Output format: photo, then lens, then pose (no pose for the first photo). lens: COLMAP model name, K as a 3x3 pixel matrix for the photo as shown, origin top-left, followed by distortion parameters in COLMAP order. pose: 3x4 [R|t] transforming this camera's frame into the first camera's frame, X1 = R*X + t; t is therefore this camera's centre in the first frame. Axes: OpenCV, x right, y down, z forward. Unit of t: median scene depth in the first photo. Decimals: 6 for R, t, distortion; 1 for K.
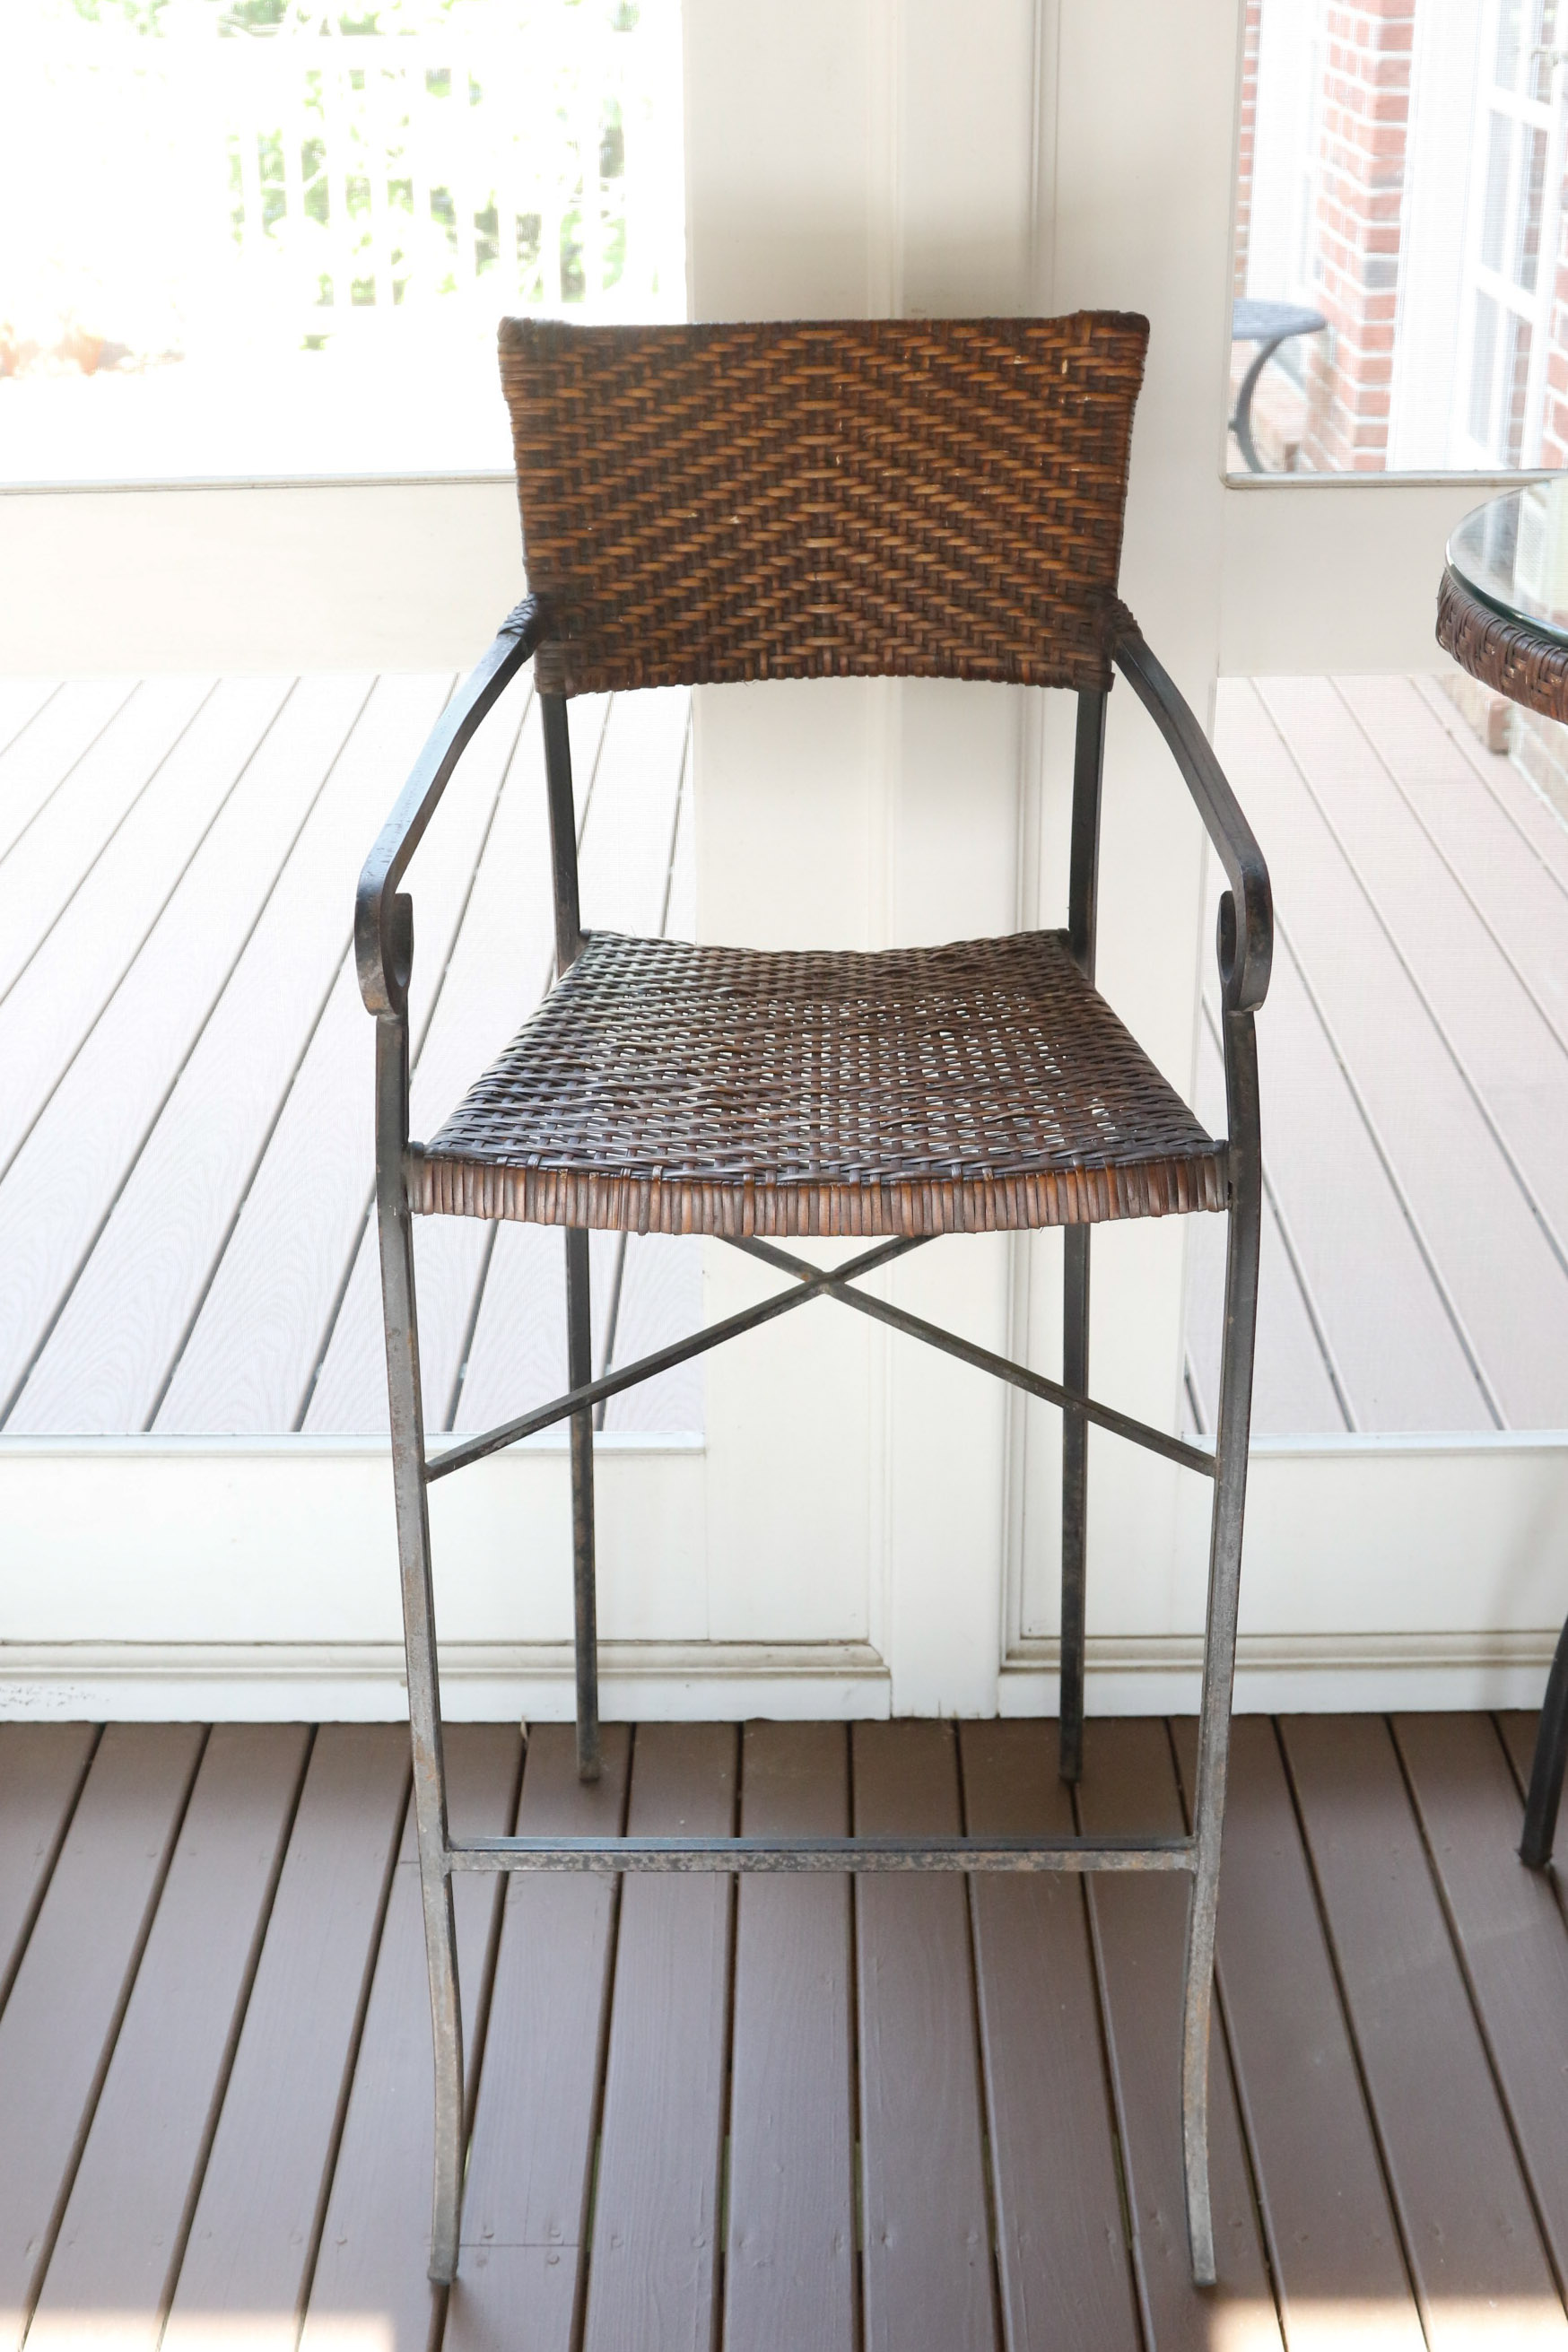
lens RADIAL K [[2988.9, 0, 784.0], [0, 2988.9, 1176.0], [0, 0, 1]] dist [-0.096338, 0.185431]
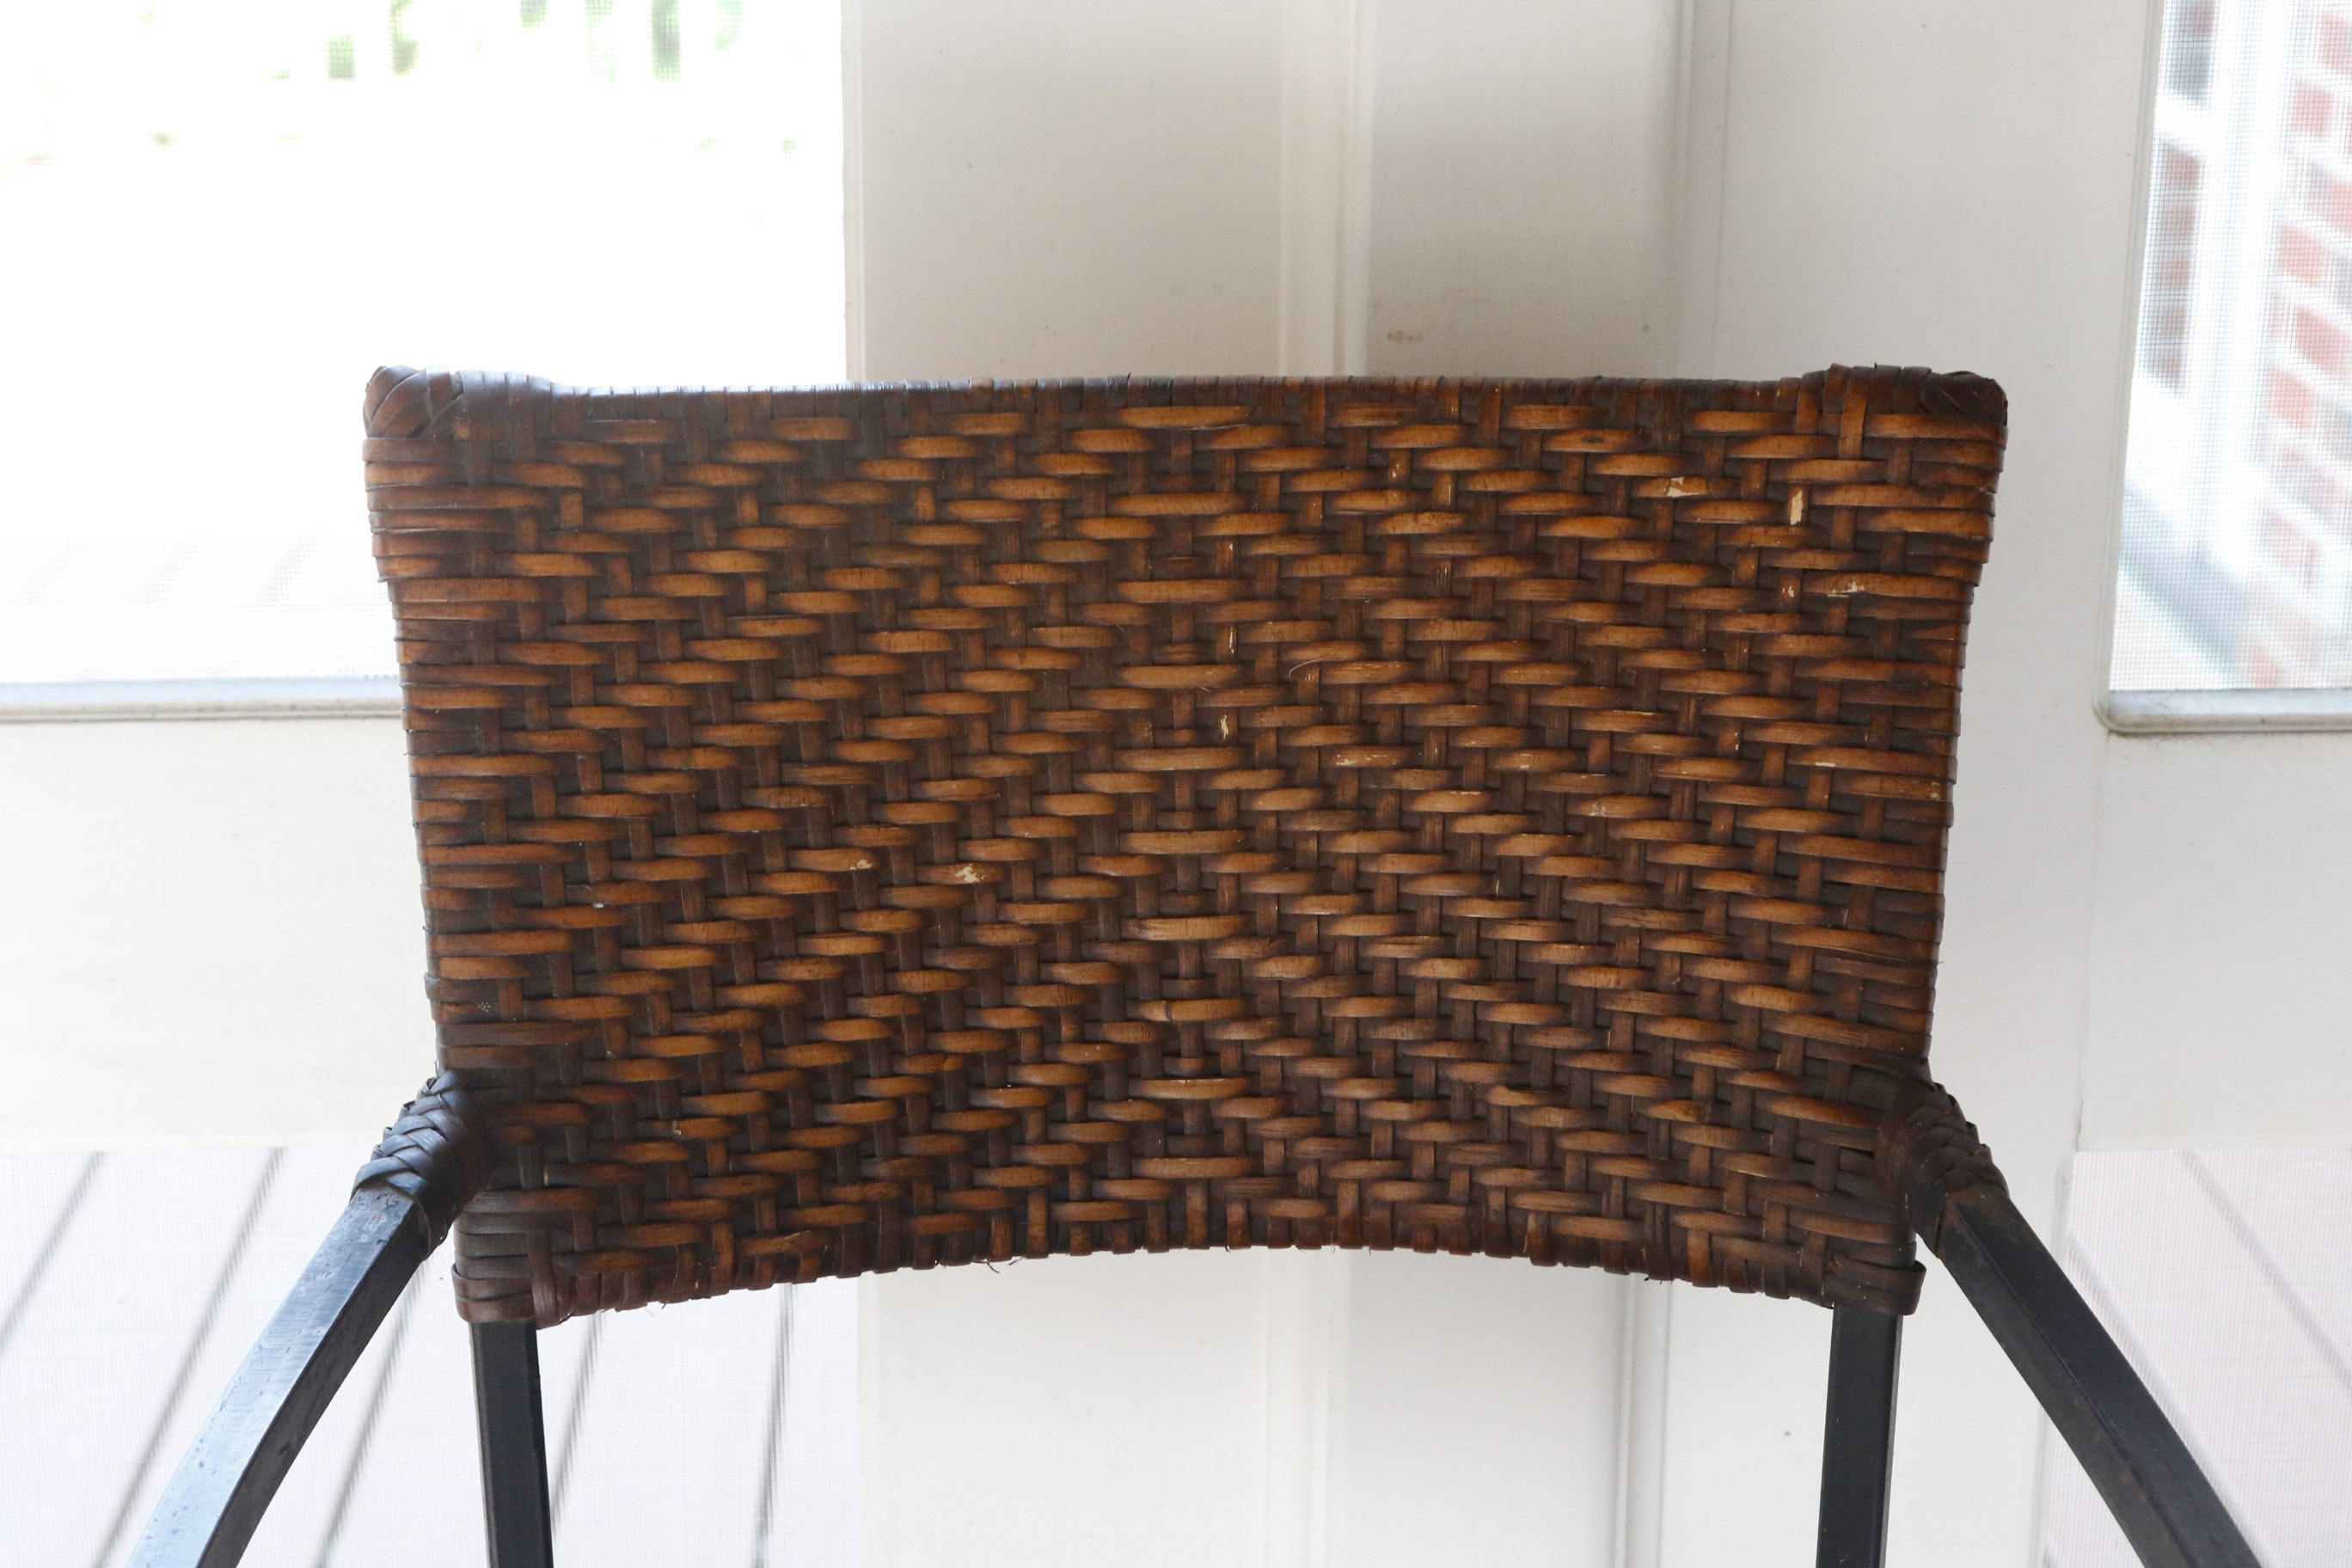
lens RADIAL K [[4158.9, 0, 1180.2], [0, 4158.9, 853.6], [0, 0, 1]] dist [0.067877, 0.240744]
pose [[0.998847, 0.001314, 0.047990, -0.014777], [0.003423, 0.995132, -0.098492, -0.168926], [-0.047885, 0.098543, 0.993980, 0.445078]]
